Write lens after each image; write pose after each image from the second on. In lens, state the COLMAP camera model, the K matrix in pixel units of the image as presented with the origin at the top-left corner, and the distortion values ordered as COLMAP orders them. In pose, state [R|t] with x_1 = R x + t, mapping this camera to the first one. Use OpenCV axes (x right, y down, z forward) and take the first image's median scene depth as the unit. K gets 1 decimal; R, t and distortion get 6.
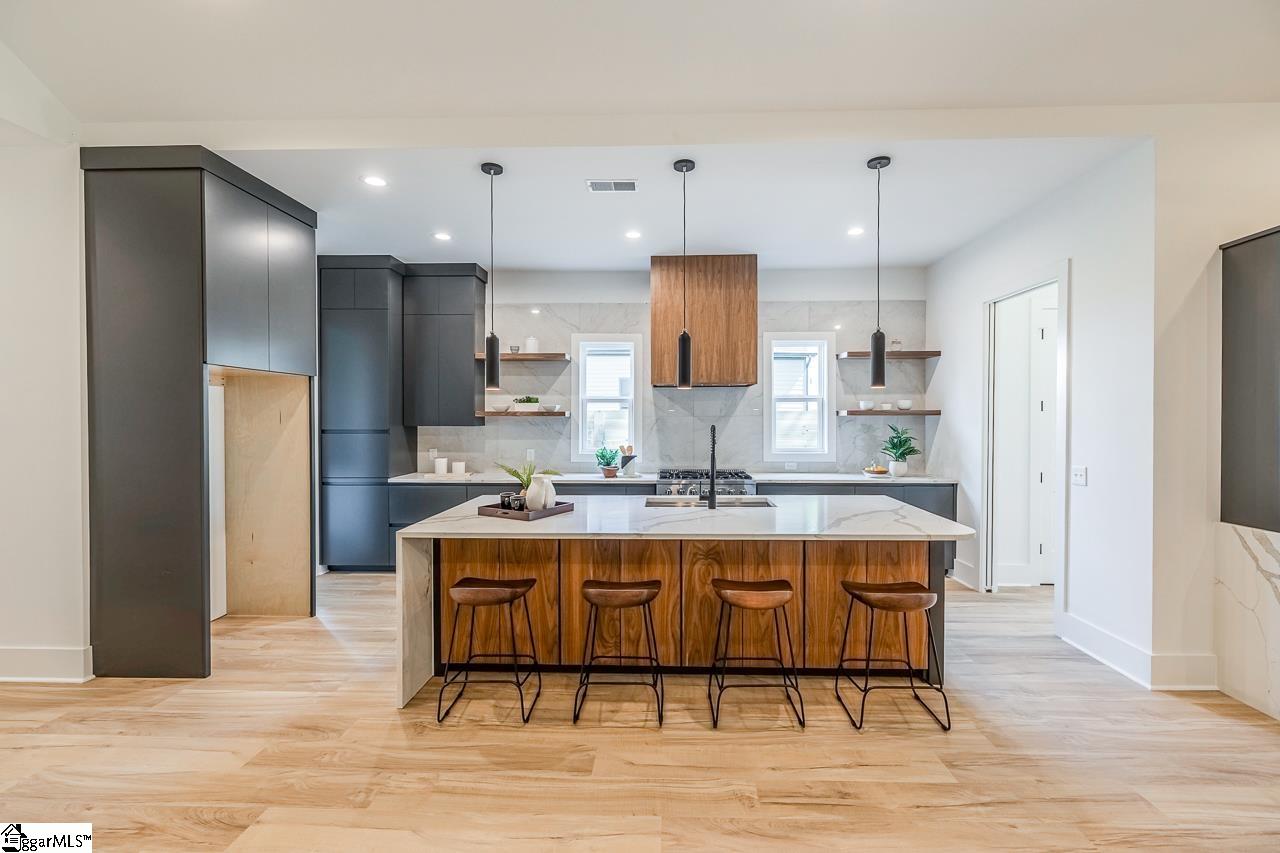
lens RADIAL K [[549.0, 0, 641.0], [0, 549.0, 425.5], [0, 0, 1]] dist [0.001370, -0.000361]
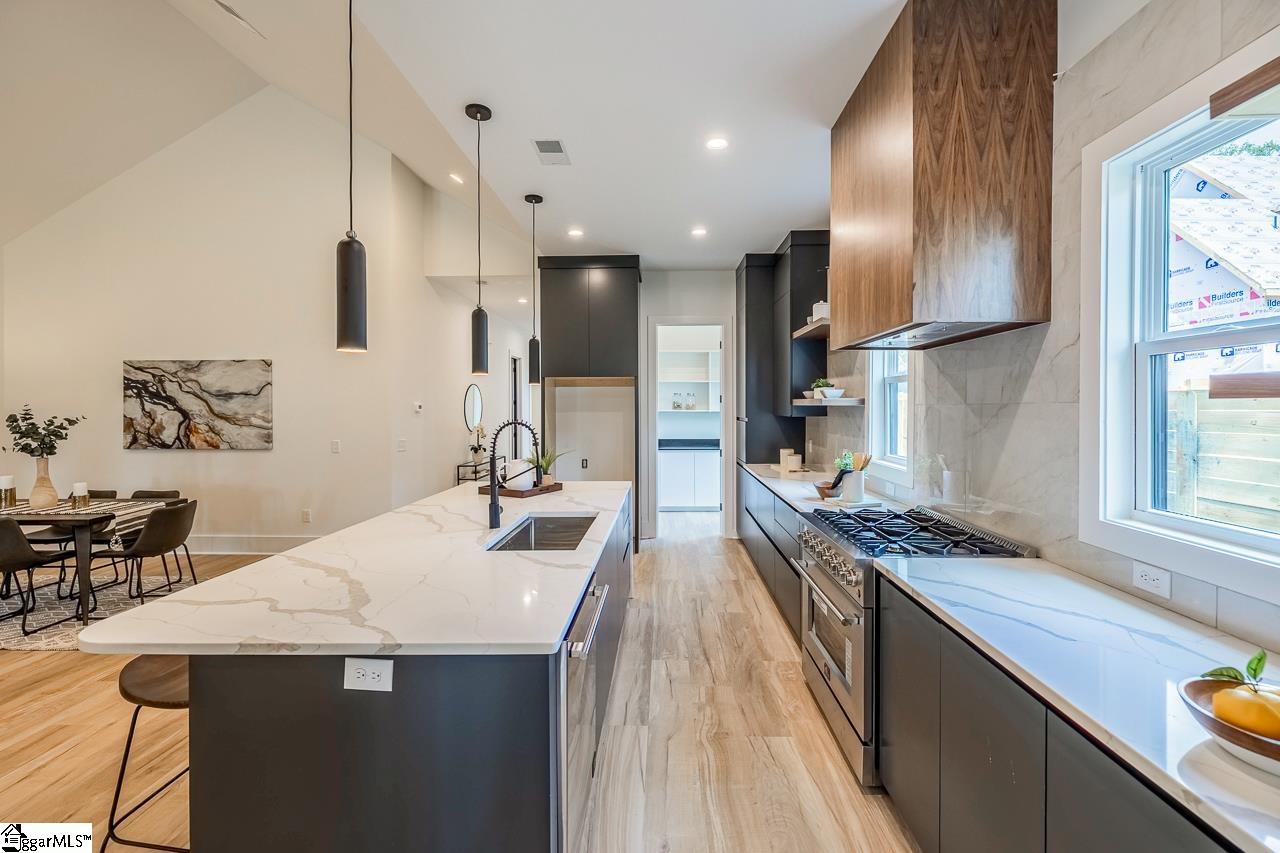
lens RADIAL K [[549.0, 0, 660.3], [0, 549.0, 410.9], [0, 0, 1]] dist [0.001370, -0.000361]
pose [[0.004805, 0.008297, -0.999954, 0.605305], [-0.009834, 0.999918, 0.008249, -0.013794], [0.999940, 0.009794, 0.004886, 0.818691]]
